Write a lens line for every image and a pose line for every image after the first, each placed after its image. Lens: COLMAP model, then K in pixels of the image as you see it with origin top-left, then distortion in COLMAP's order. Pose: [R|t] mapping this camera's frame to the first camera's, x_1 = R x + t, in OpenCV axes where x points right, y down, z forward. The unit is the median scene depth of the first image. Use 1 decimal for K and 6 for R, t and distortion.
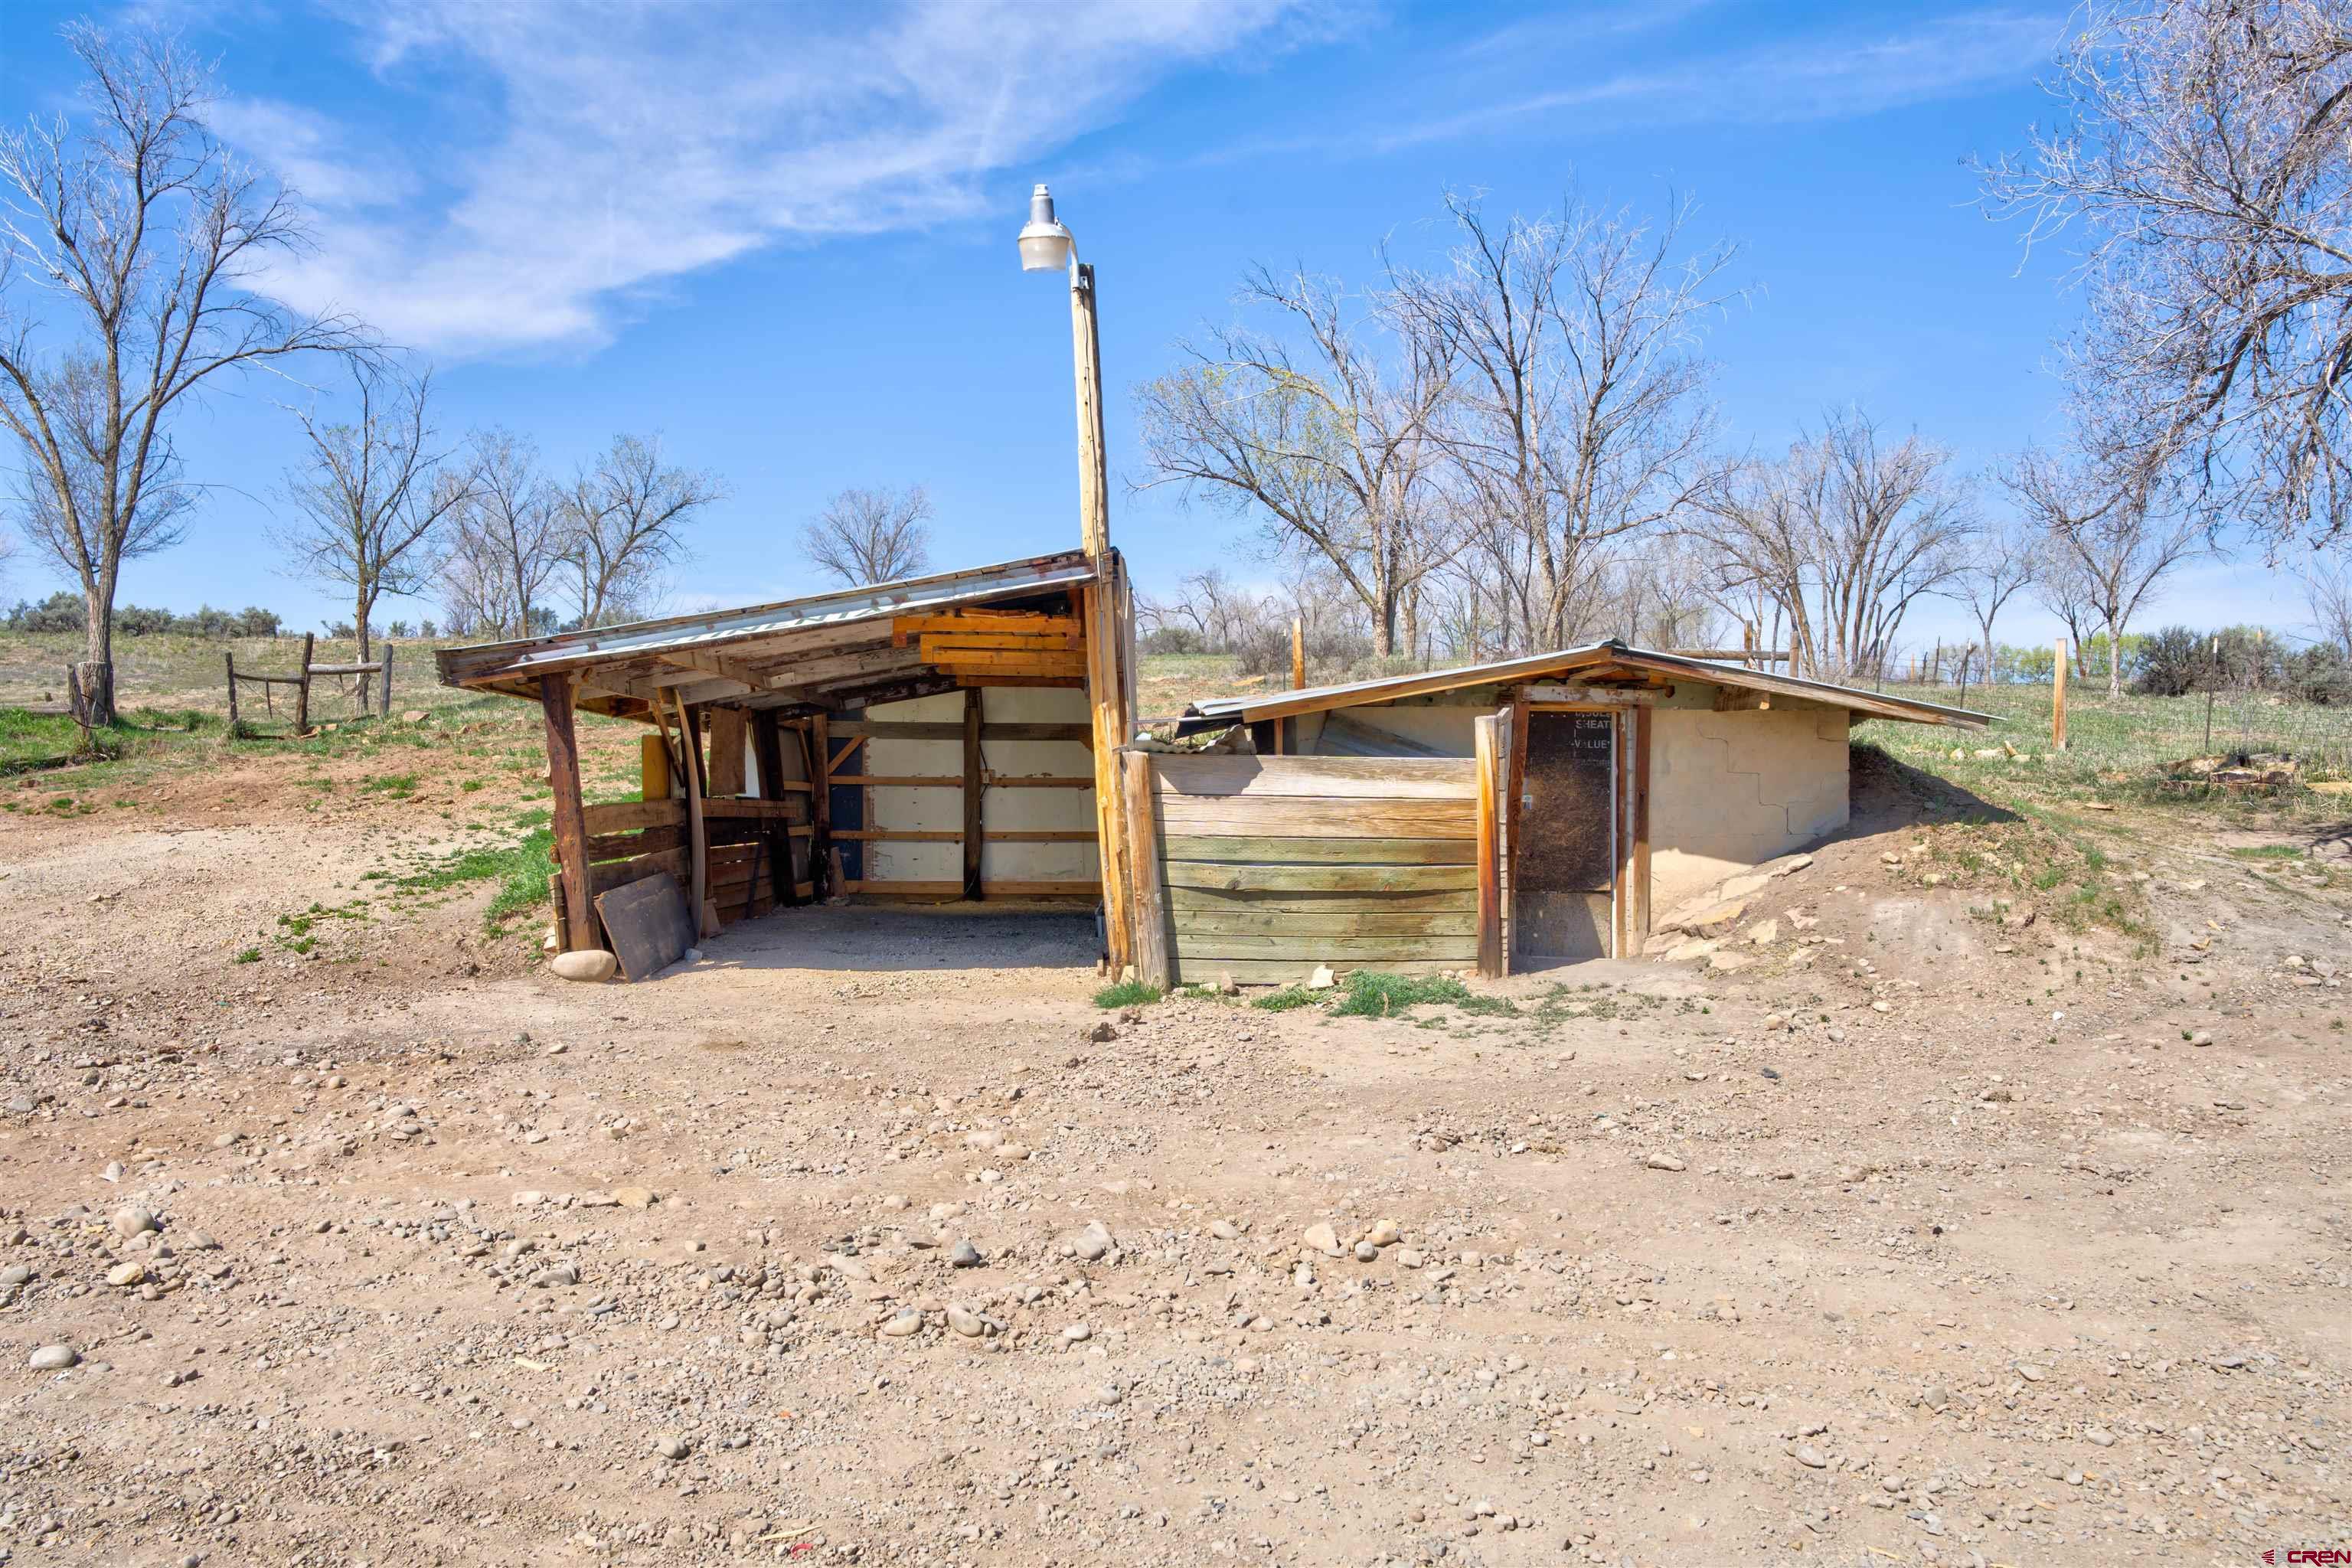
lens RADIAL K [[1722.0, 0, 1176.0], [0, 1722.0, 784.0], [0, 0, 1]] dist [-0.022826, 0.001739]
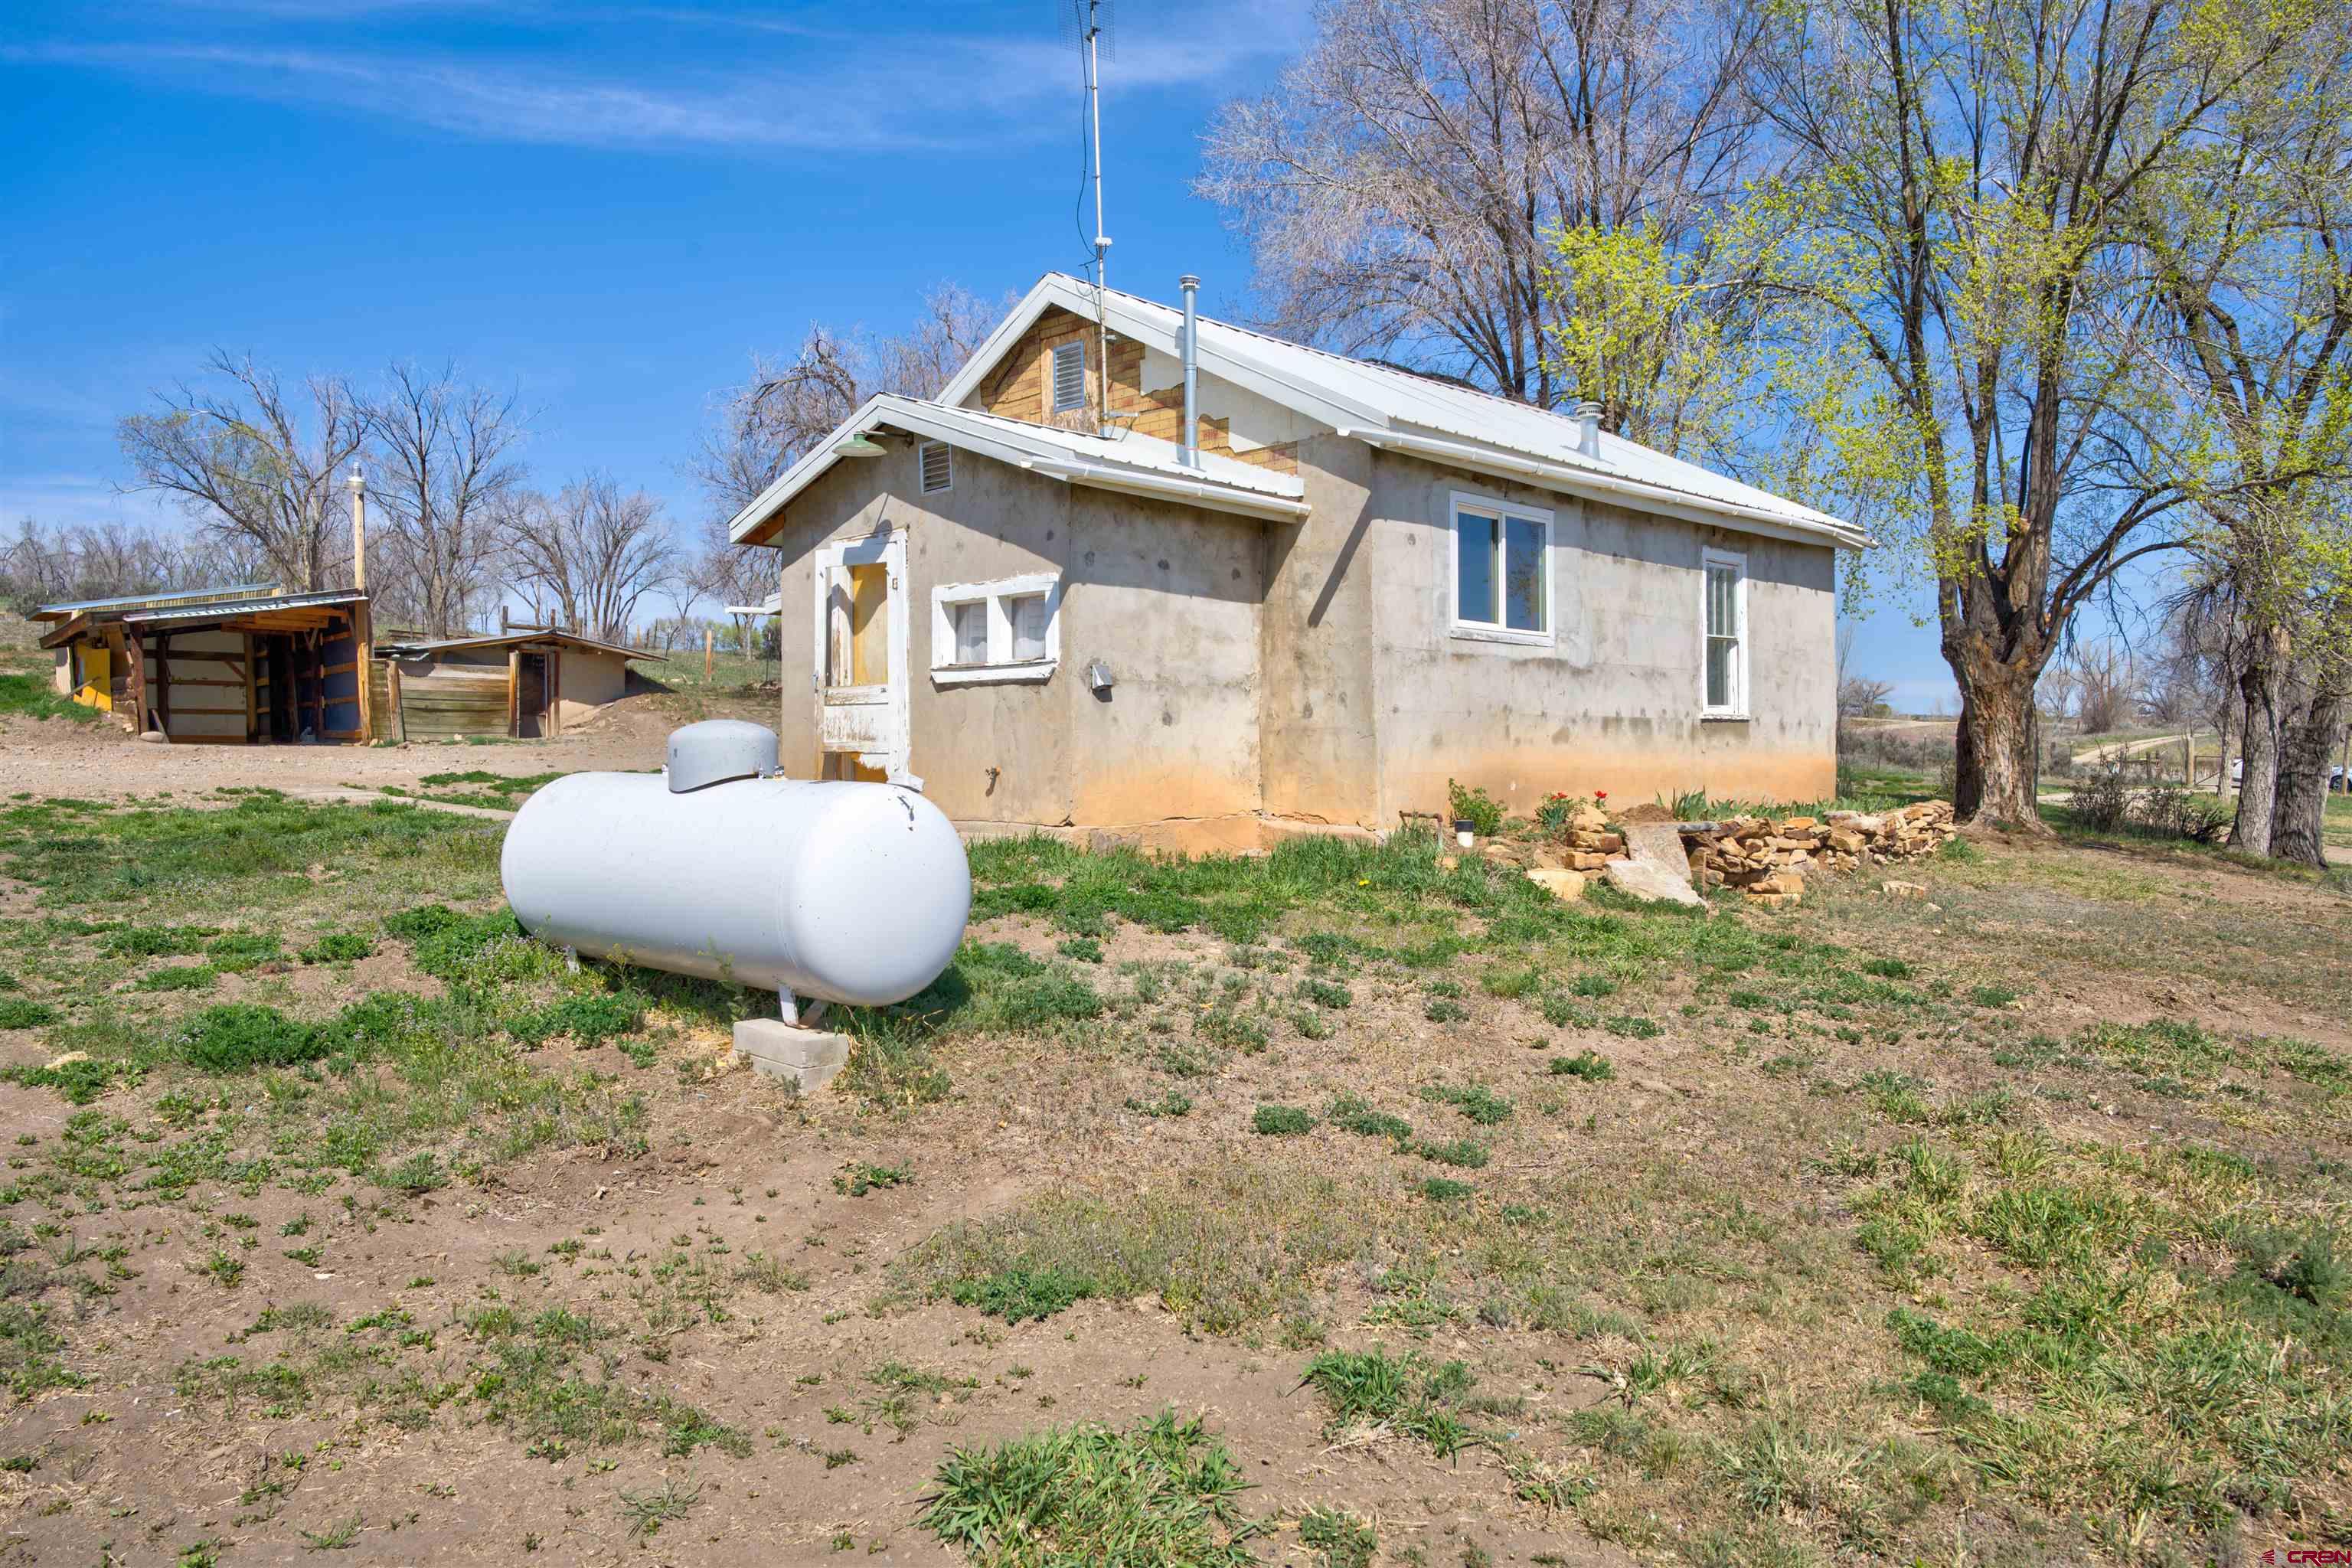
lens RADIAL K [[1722.0, 0, 1176.0], [0, 1722.0, 784.0], [0, 0, 1]] dist [-0.022826, 0.001739]
pose [[0.758189, -0.011701, 0.651929, -0.357064], [-0.002604, 0.999777, 0.020972, 0.049507], [-0.652029, -0.017598, 0.757990, -0.814058]]
